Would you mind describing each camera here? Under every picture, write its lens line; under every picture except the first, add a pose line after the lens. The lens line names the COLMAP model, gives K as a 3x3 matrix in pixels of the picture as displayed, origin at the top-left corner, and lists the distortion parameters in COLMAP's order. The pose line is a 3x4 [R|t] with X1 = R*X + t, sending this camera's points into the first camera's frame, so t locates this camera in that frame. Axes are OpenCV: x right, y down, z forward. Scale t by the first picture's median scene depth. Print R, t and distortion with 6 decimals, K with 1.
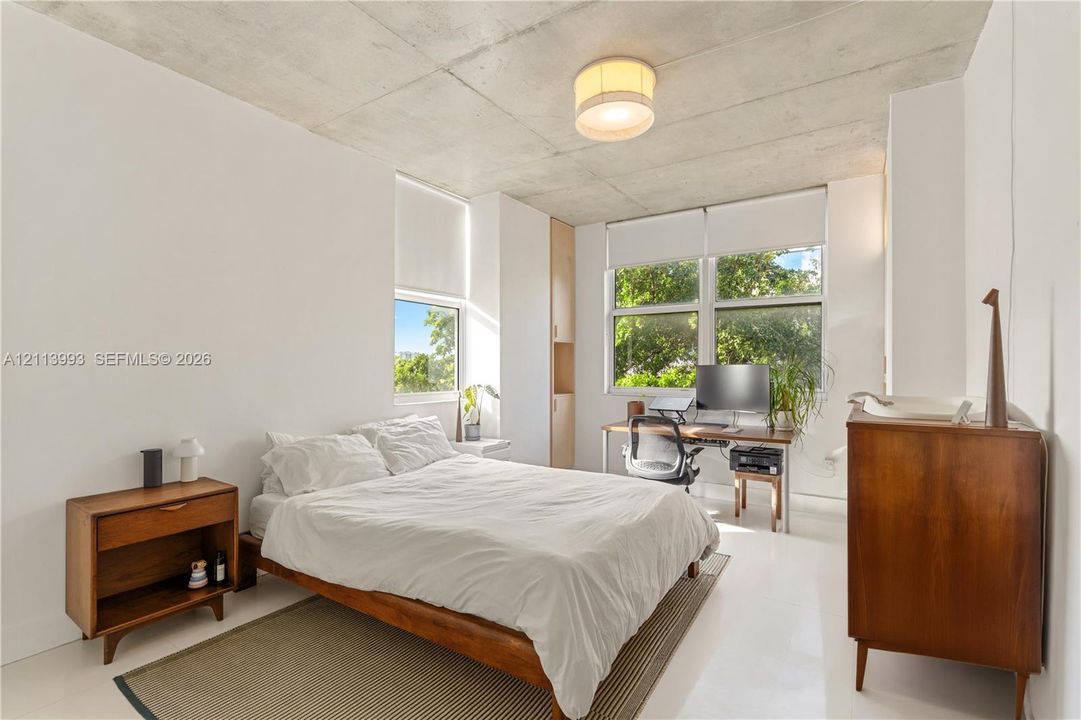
lens RADIAL K [[495.5, 0, 540.7], [0, 495.5, 349.7], [0, 0, 1]] dist [-0.011844, 0.000544]
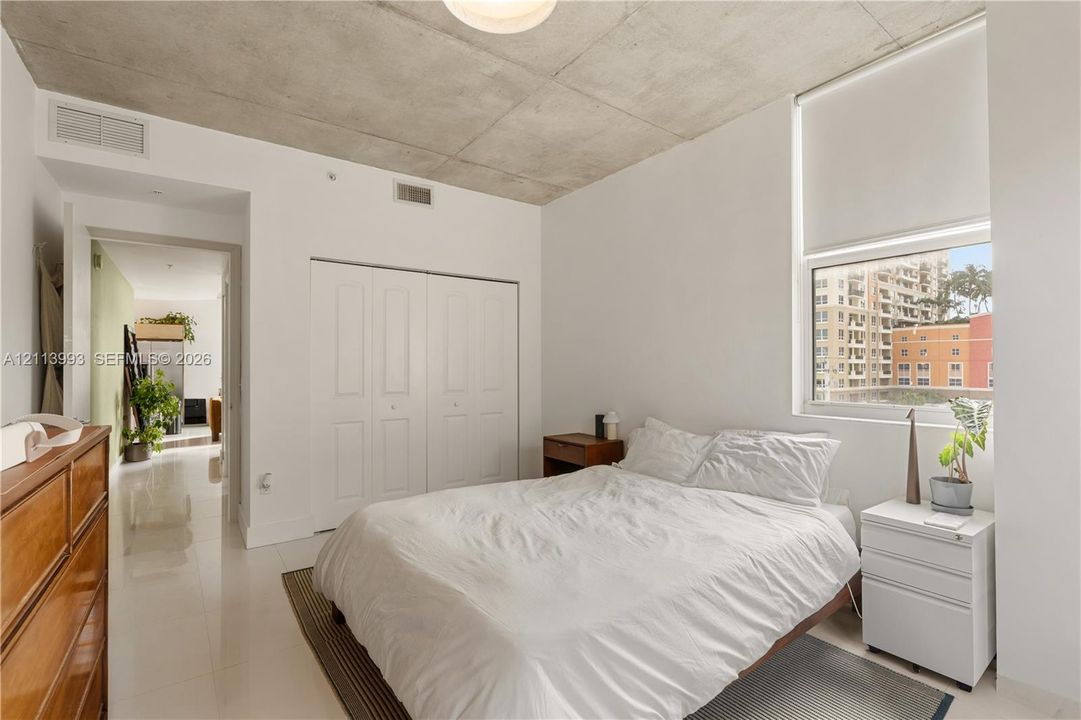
lens RADIAL K [[483.1, 0, 541.2], [0, 483.1, 357.5], [0, 0, 1]] dist [-0.004076, 0.000630]
pose [[-0.356120, -0.016436, -0.934296, 0.749283], [0.029806, 0.999137, -0.028938, 0.048315], [0.933965, -0.038153, -0.355322, 1.315102]]
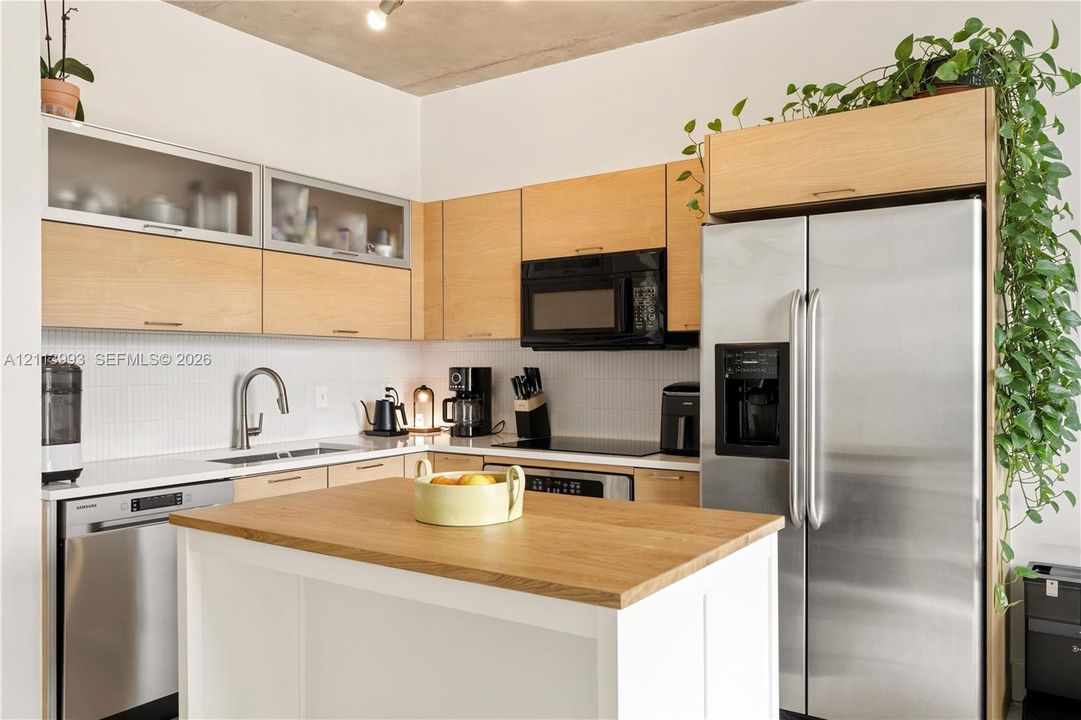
lens RADIAL K [[830.6, 0, 540.5], [0, 830.6, 360.0], [0, 0, 1]] dist [0.001587, -0.000909]
pose [[-0.999761, 0.000289, 0.021874, 0.547883], [-0.000430, 0.999459, -0.032900, 0.037457], [-0.021872, -0.032901, -0.999219, 1.017815]]
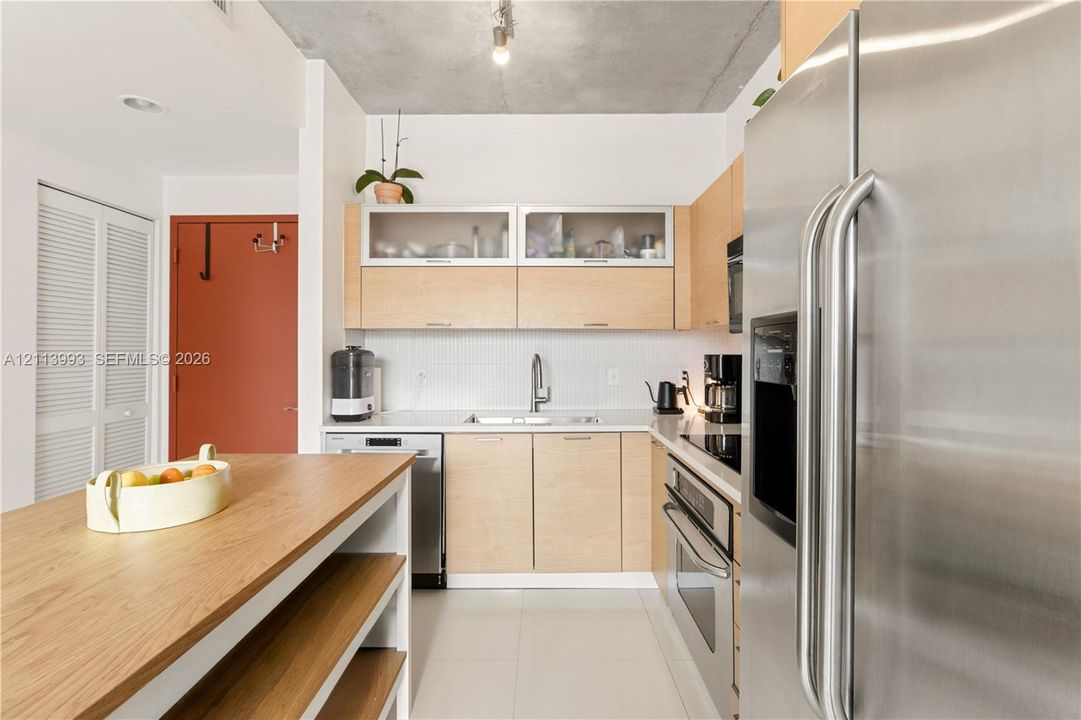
lens RADIAL K [[495.5, 0, 540.7], [0, 495.5, 349.7], [0, 0, 1]] dist [-0.011844, 0.000544]
pose [[-0.548942, 0.001062, 0.835860, 0.506140], [-0.025181, 0.999524, -0.017806, 0.035351], [-0.835481, -0.030822, -0.548654, 0.946344]]
